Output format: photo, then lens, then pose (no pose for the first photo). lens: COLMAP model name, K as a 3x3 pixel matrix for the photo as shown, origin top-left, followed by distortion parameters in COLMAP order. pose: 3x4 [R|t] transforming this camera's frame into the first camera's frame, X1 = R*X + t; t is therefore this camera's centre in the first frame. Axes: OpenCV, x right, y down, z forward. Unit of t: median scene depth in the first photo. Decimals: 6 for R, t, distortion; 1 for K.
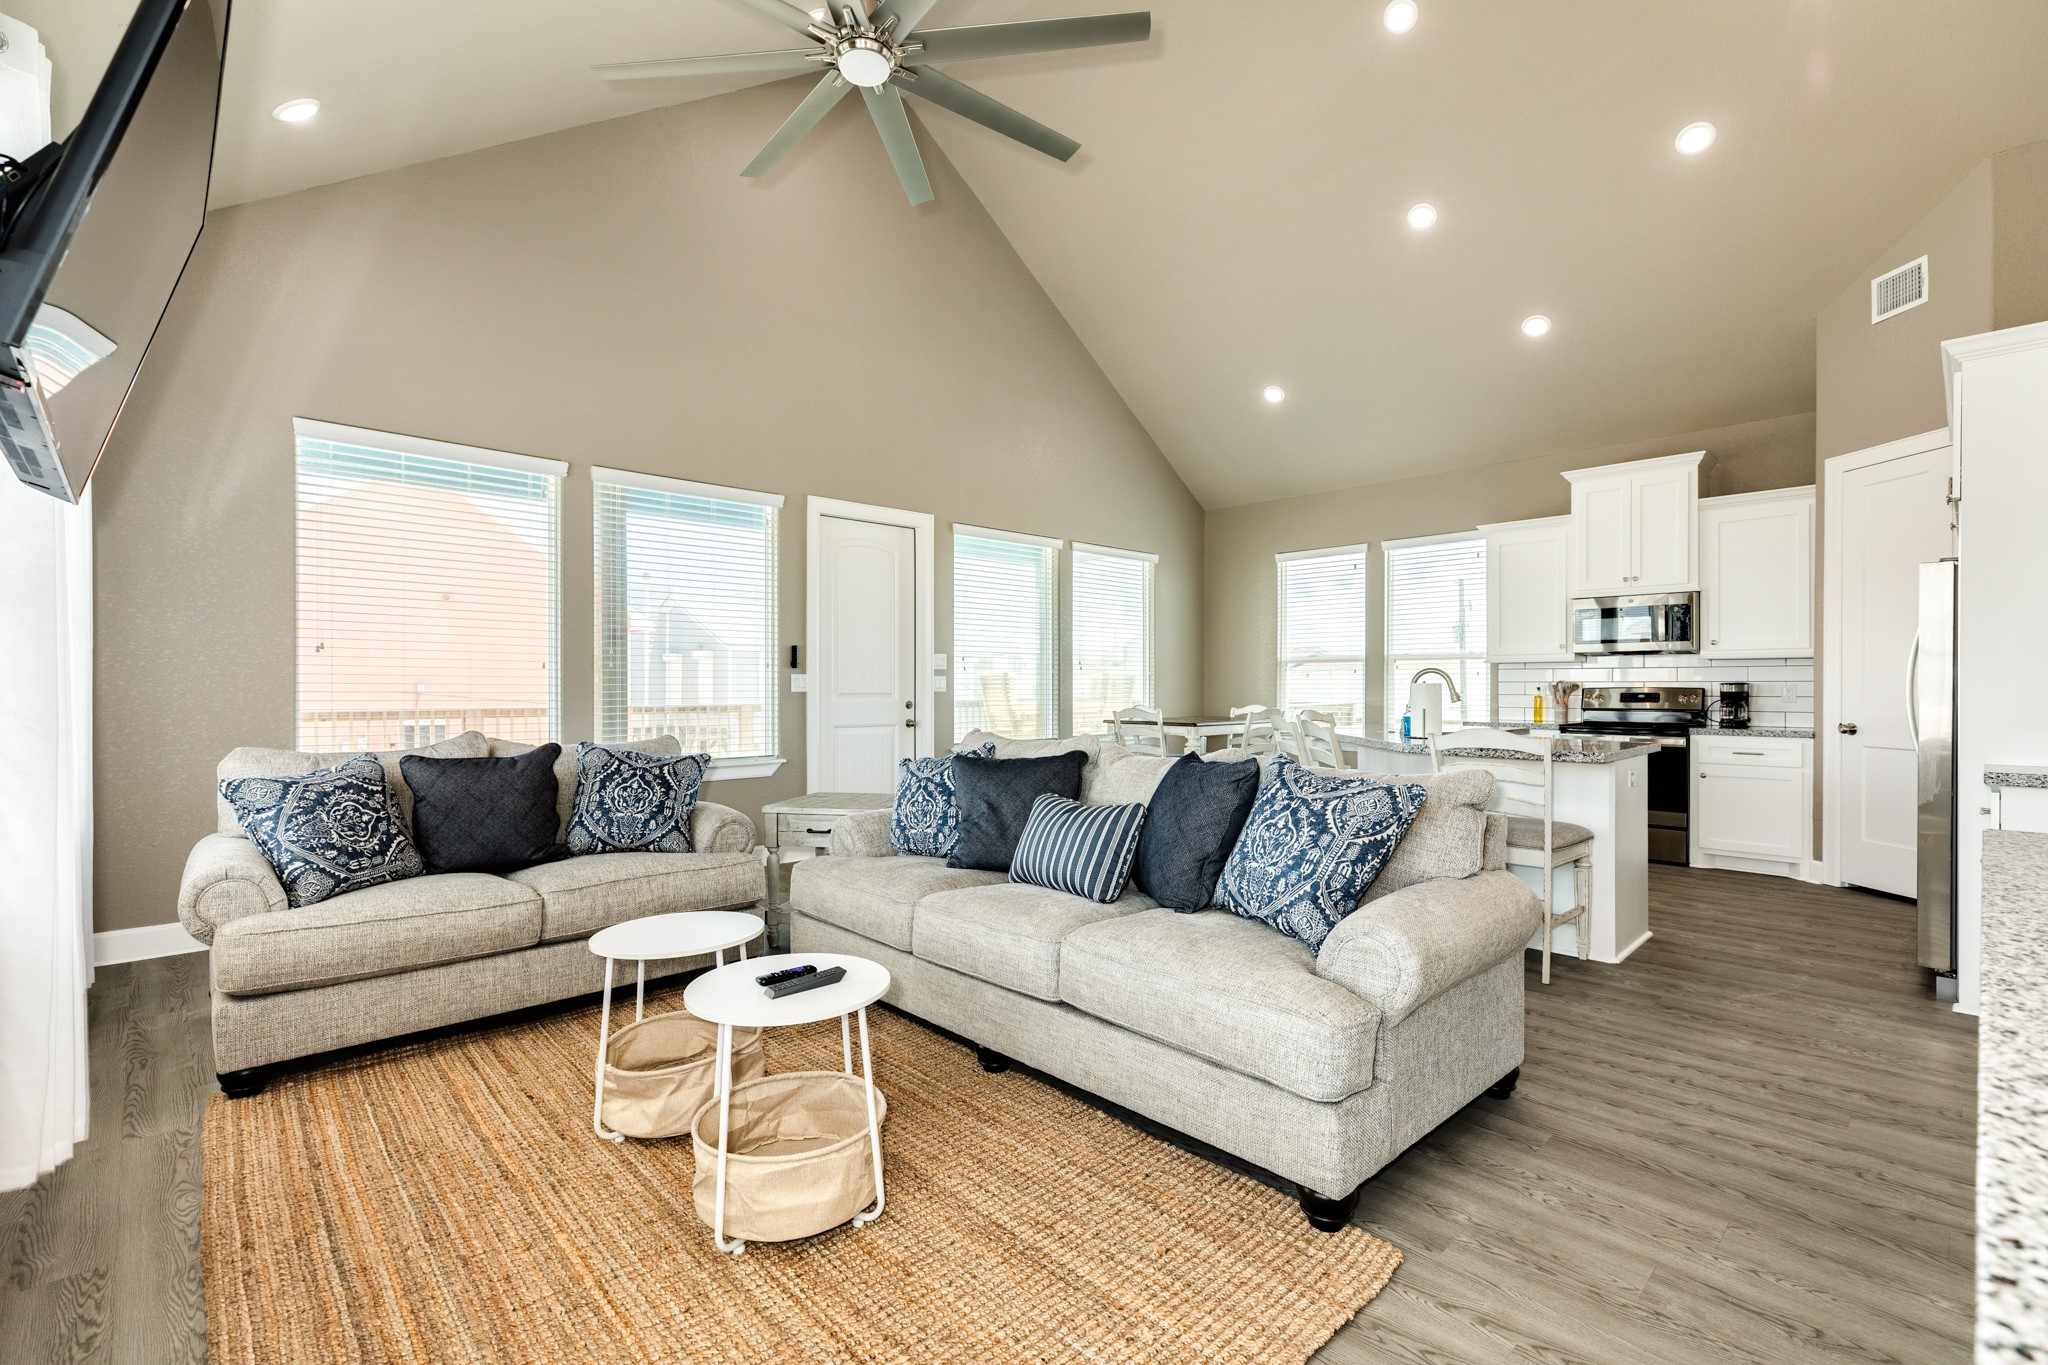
lens RADIAL K [[914.5, 0, 1021.2], [0, 914.5, 688.4], [0, 0, 1]] dist [0.004922, -0.001263]
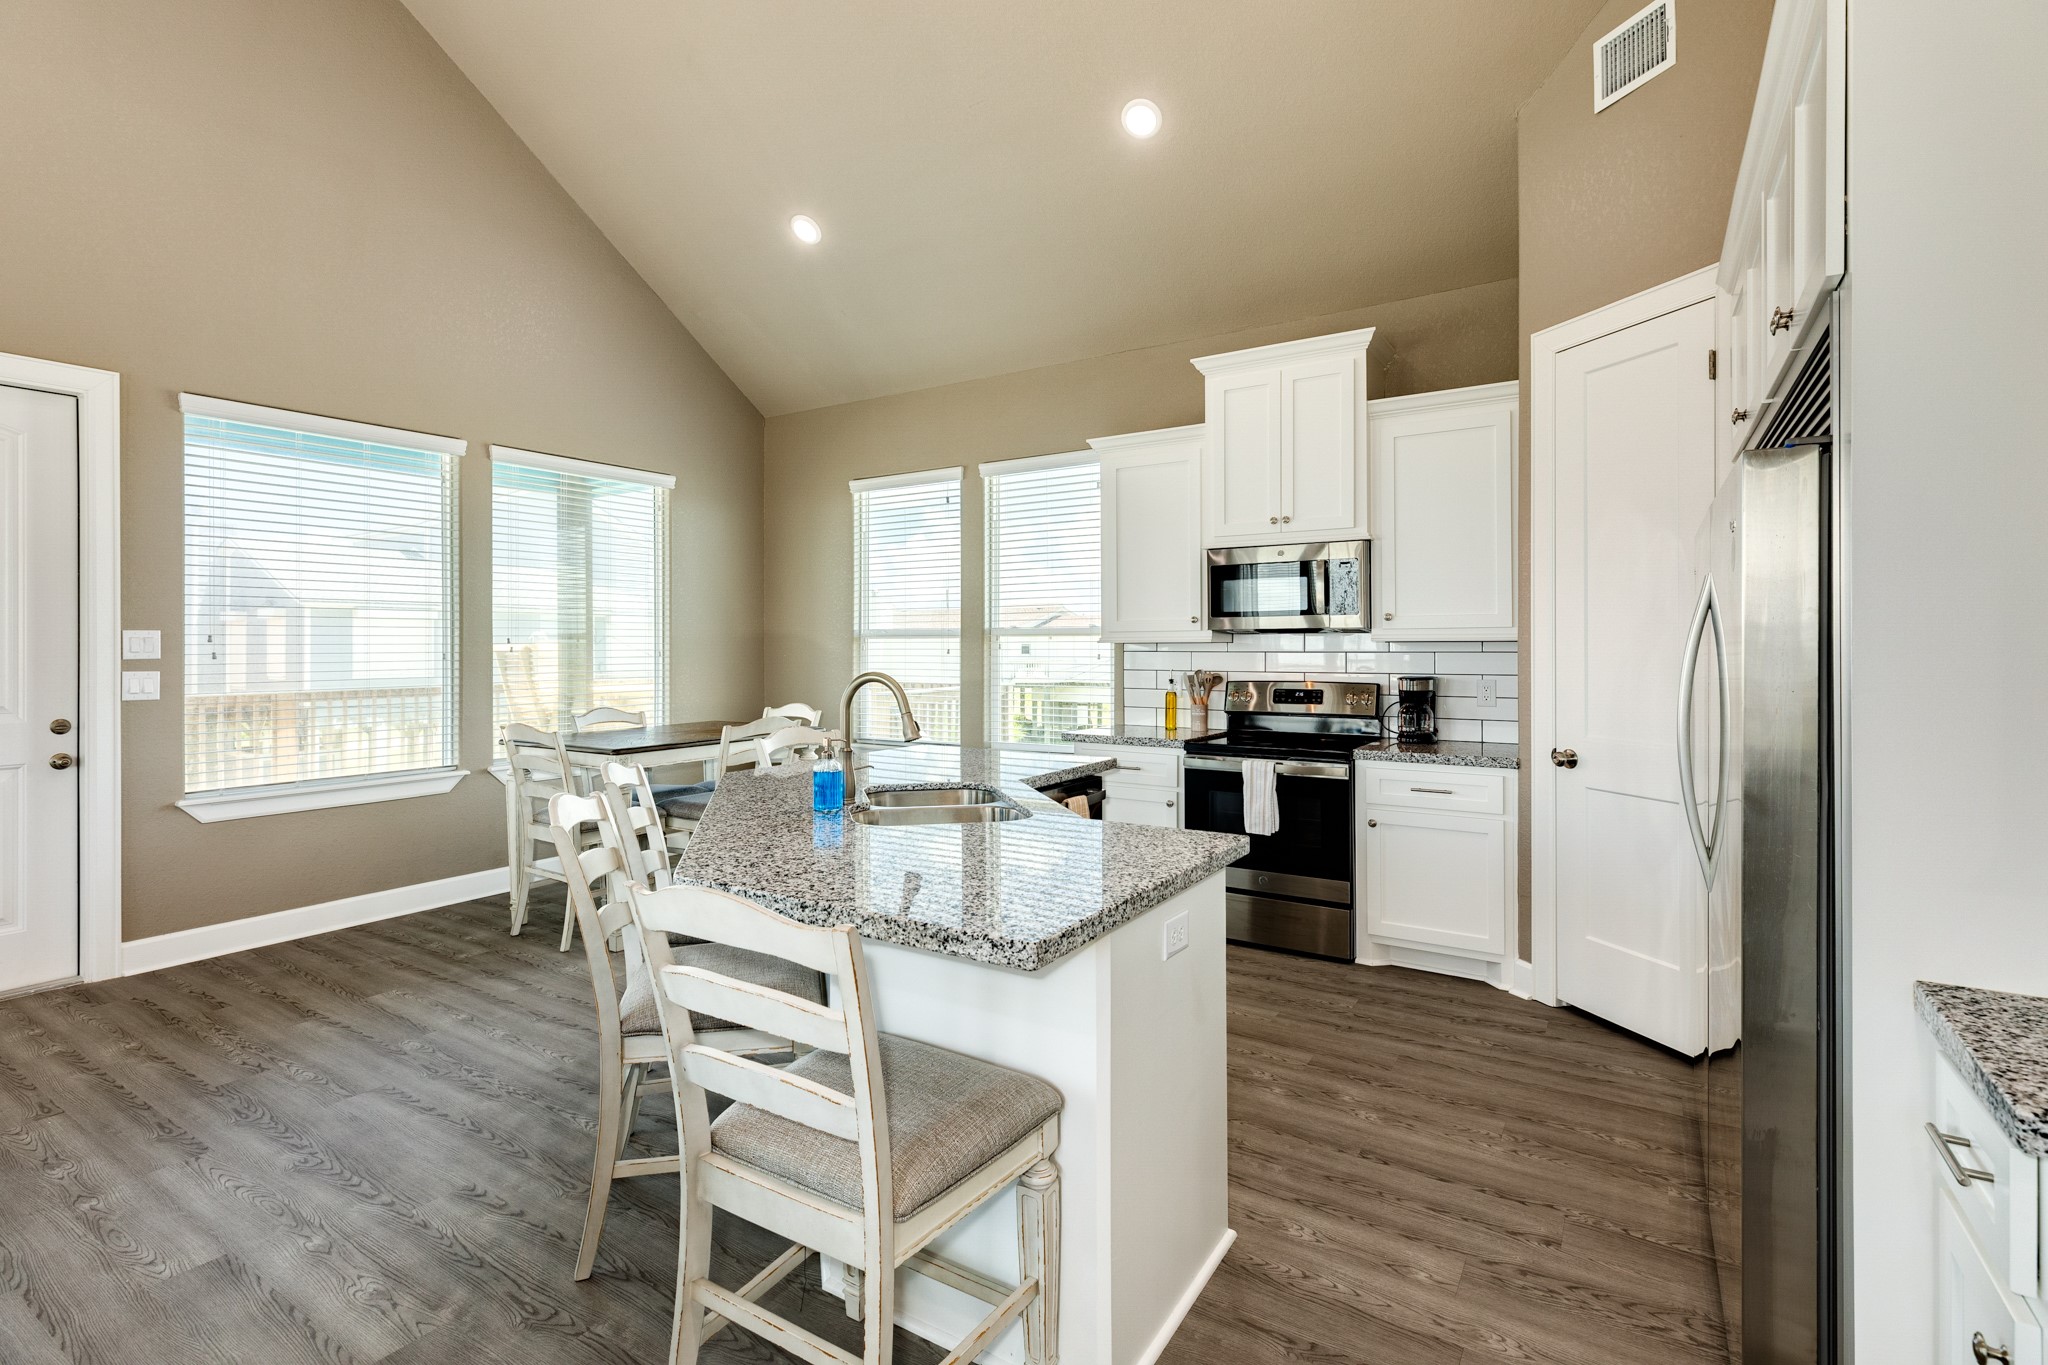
lens RADIAL K [[972.6, 0, 993.0], [0, 972.6, 644.4], [0, 0, 1]] dist [0.003067, 0.000345]
pose [[0.976186, -0.003070, 0.216914, 0.319369], [0.003944, 0.999986, -0.003593, -0.028606], [-0.216900, 0.004363, 0.976184, 0.369978]]
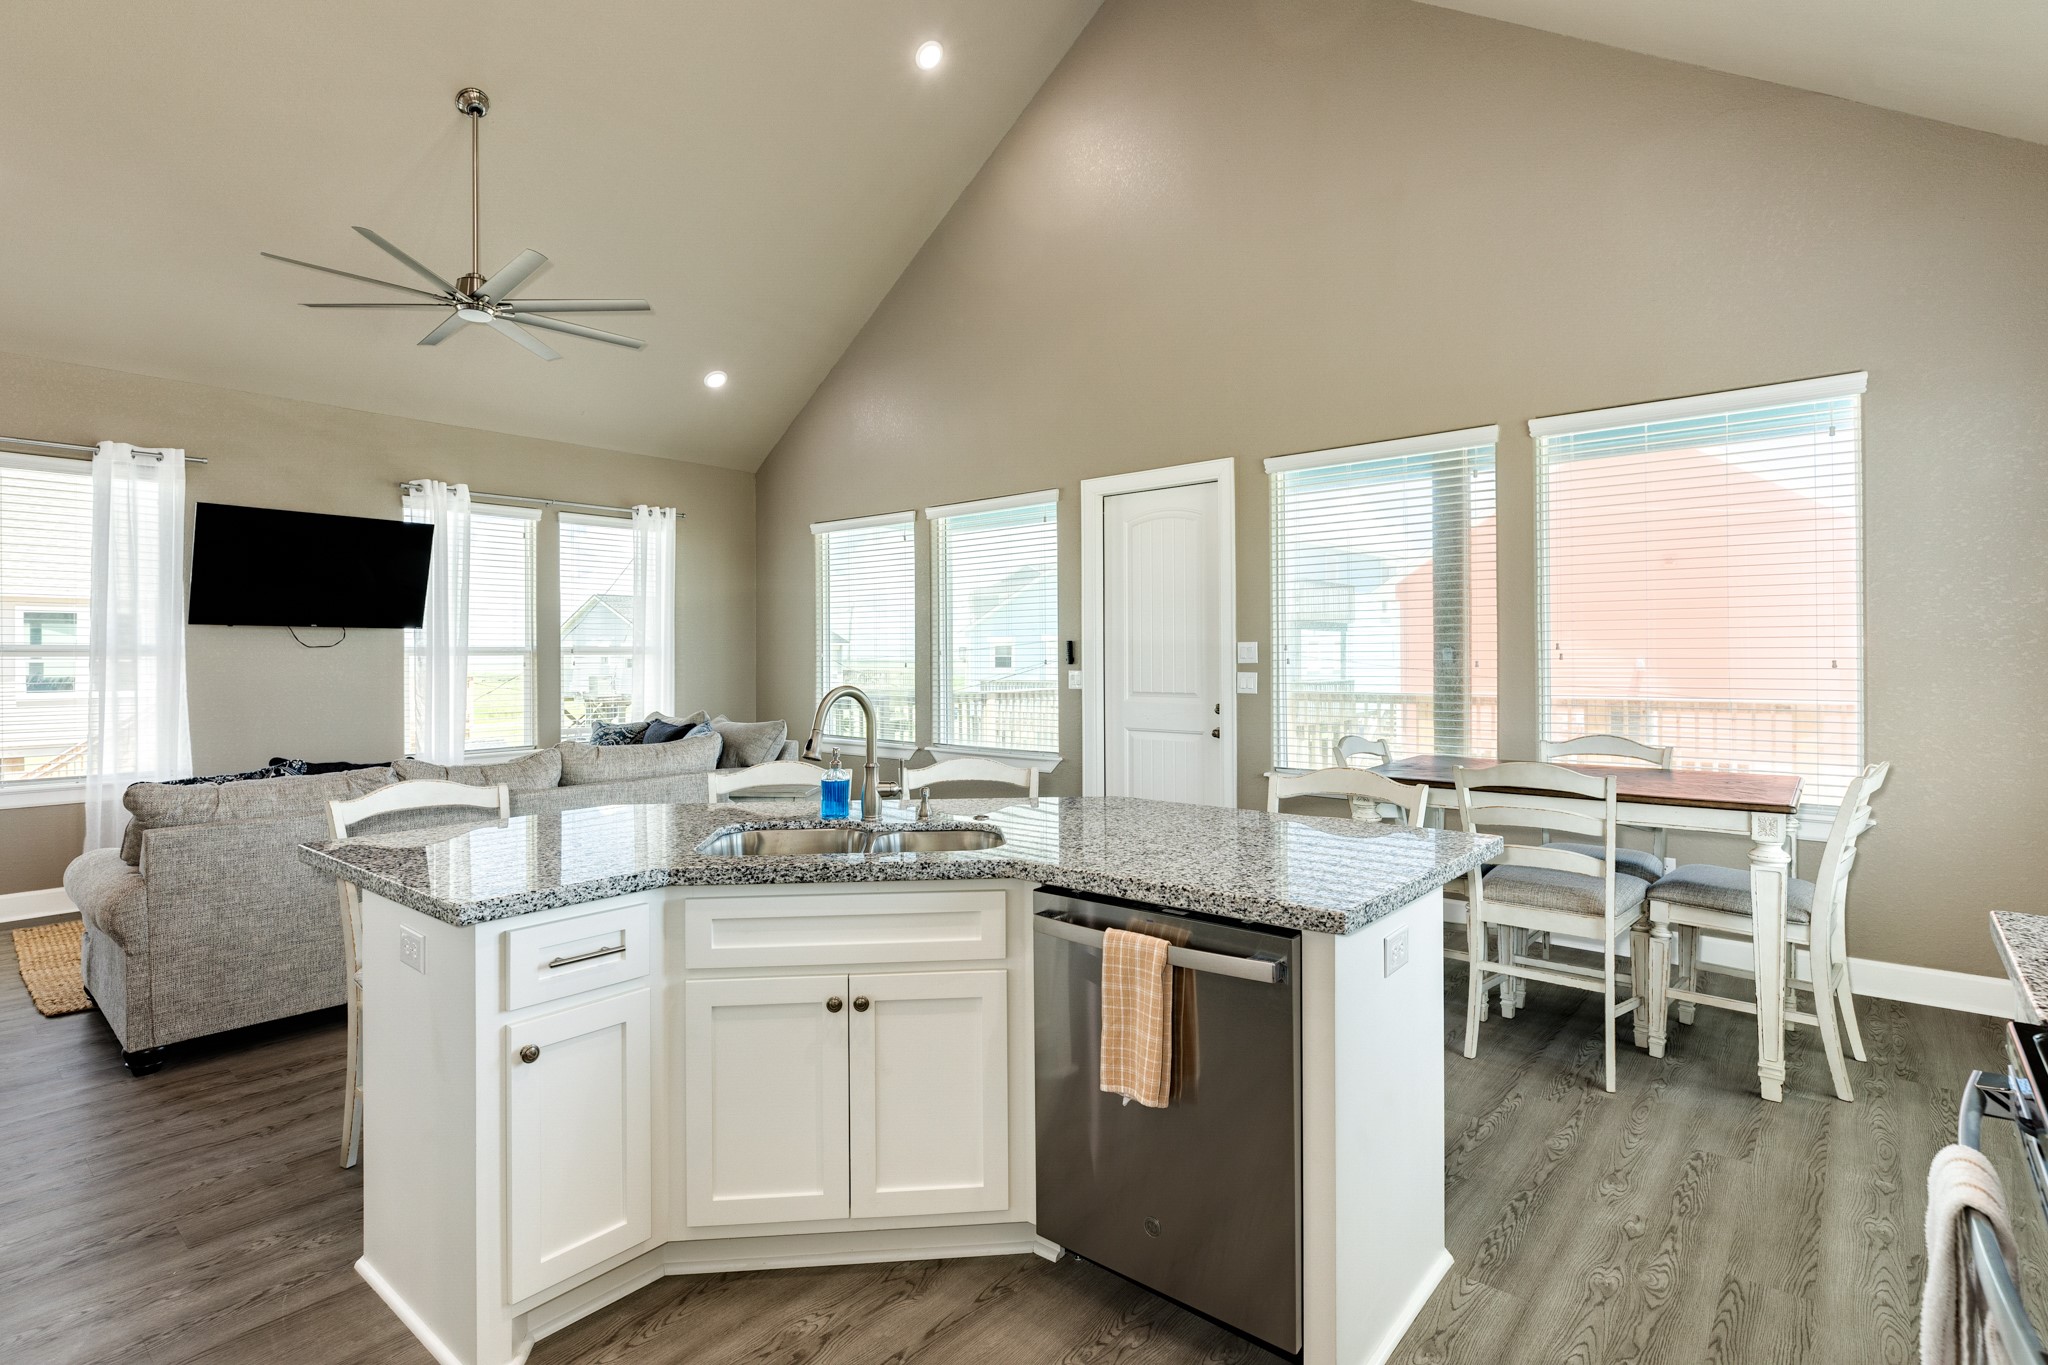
lens RADIAL K [[1003.8, 0, 1002.3], [0, 1003.8, 651.7], [0, 0, 1]] dist [0.002844, -0.000929]
pose [[0.090182, -0.005708, -0.995909, 0.797643], [0.004276, 0.999977, -0.005344, -0.029770], [0.995916, -0.003776, 0.090204, 0.834147]]
